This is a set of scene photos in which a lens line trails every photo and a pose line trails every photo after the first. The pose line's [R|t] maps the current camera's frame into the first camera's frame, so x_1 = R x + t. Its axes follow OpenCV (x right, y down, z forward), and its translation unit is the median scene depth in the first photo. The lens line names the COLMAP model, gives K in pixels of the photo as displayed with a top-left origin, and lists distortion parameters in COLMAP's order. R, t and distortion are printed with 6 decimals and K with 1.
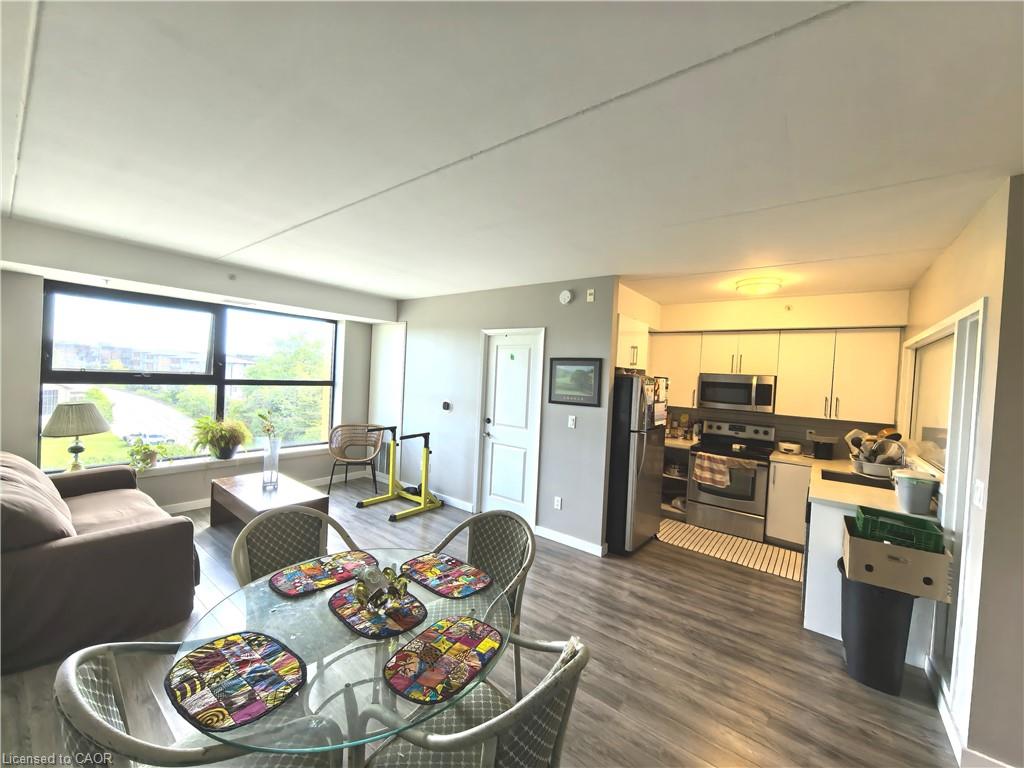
lens RADIAL K [[403.3, 0, 513.8], [0, 403.3, 382.6], [0, 0, 1]] dist [-0.004243, 0.002508]
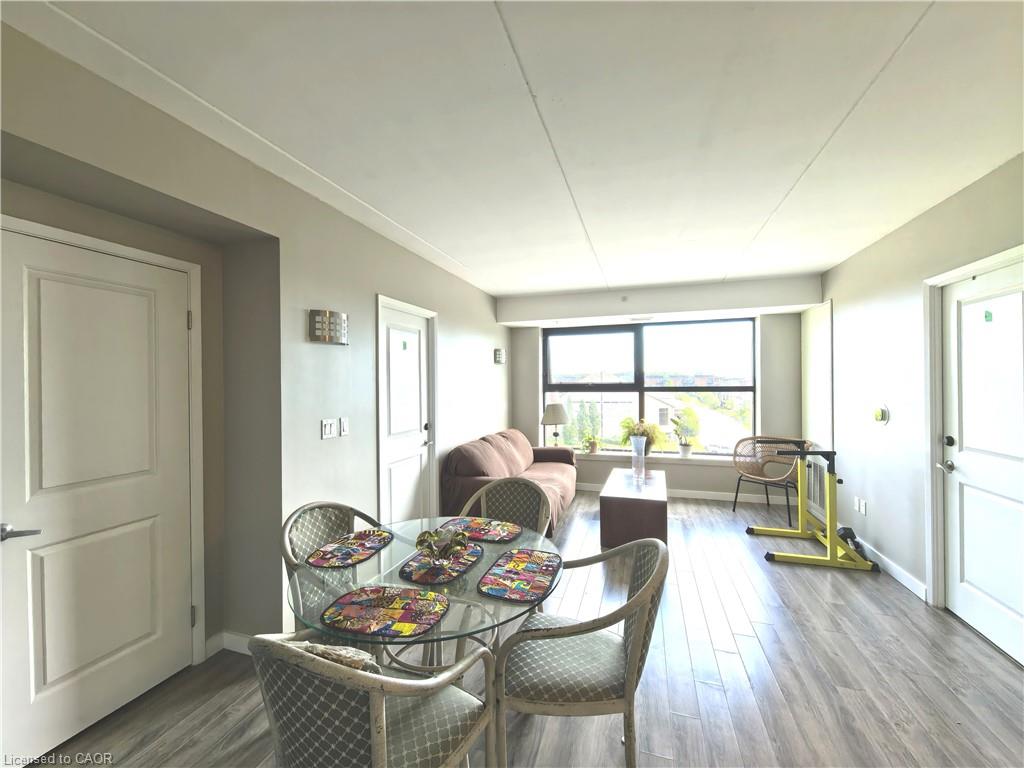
lens RADIAL K [[403.3, 0, 512.6], [0, 403.3, 383.7], [0, 0, 1]] dist [-0.004243, 0.002508]
pose [[0.331467, -0.051564, -0.942057, 0.271311], [0.006924, 0.998611, -0.052223, 0.043571], [0.943441, 0.010788, 0.331364, 0.275276]]
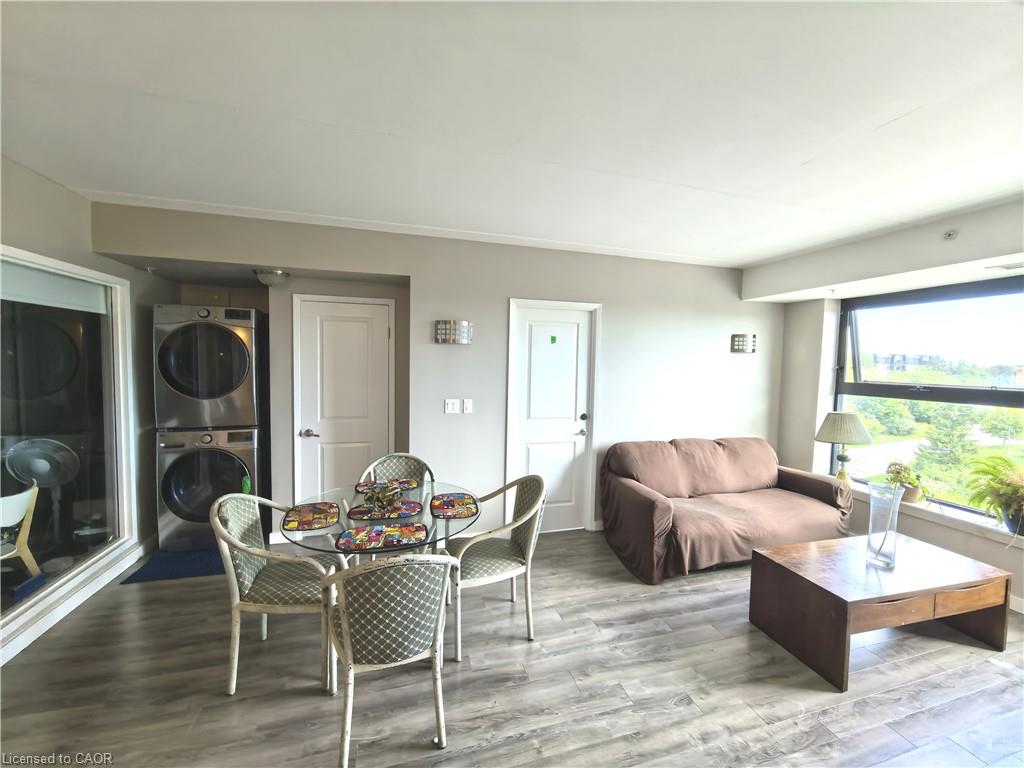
lens RADIAL K [[403.3, 0, 513.1], [0, 403.3, 382.1], [0, 0, 1]] dist [-0.004243, 0.002508]
pose [[-0.589199, -0.020499, -0.807728, 0.207784], [-0.066596, 0.997509, 0.023263, 0.003492], [0.805239, 0.067498, -0.589096, 0.764385]]
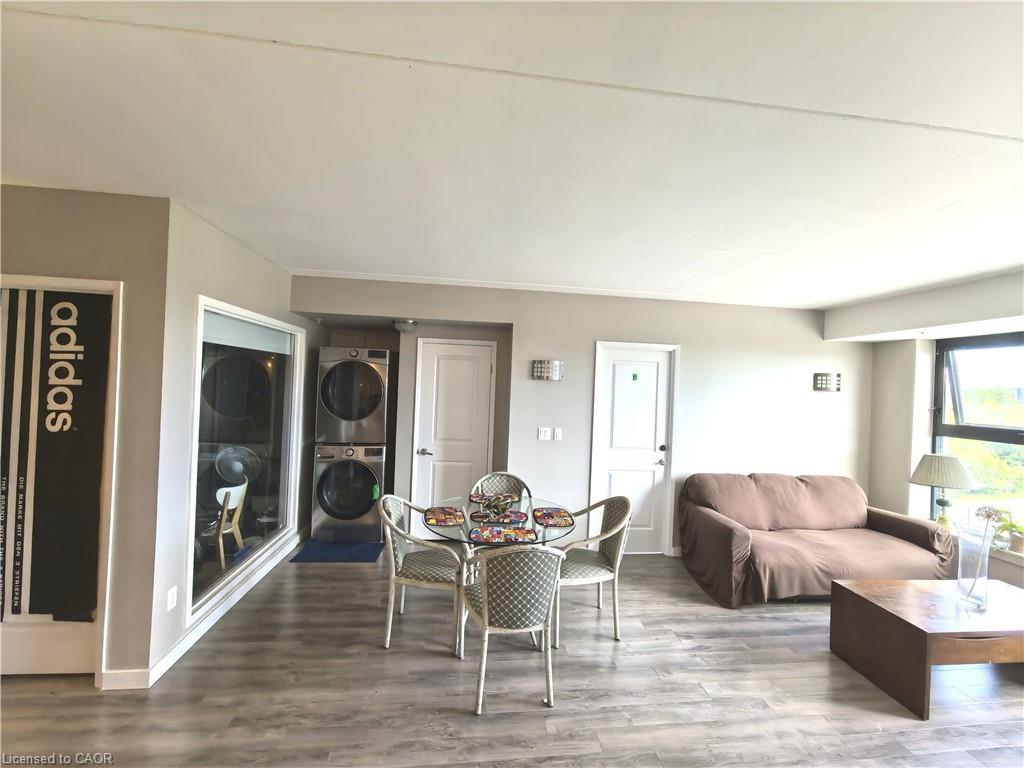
lens RADIAL K [[403.3, 0, 513.2], [0, 403.3, 382.8], [0, 0, 1]] dist [-0.004243, 0.002508]
pose [[-0.714230, -0.083634, -0.694897, 0.330053], [-0.089502, 0.995598, -0.027833, -0.005620], [0.694165, 0.042315, -0.718571, 0.807348]]
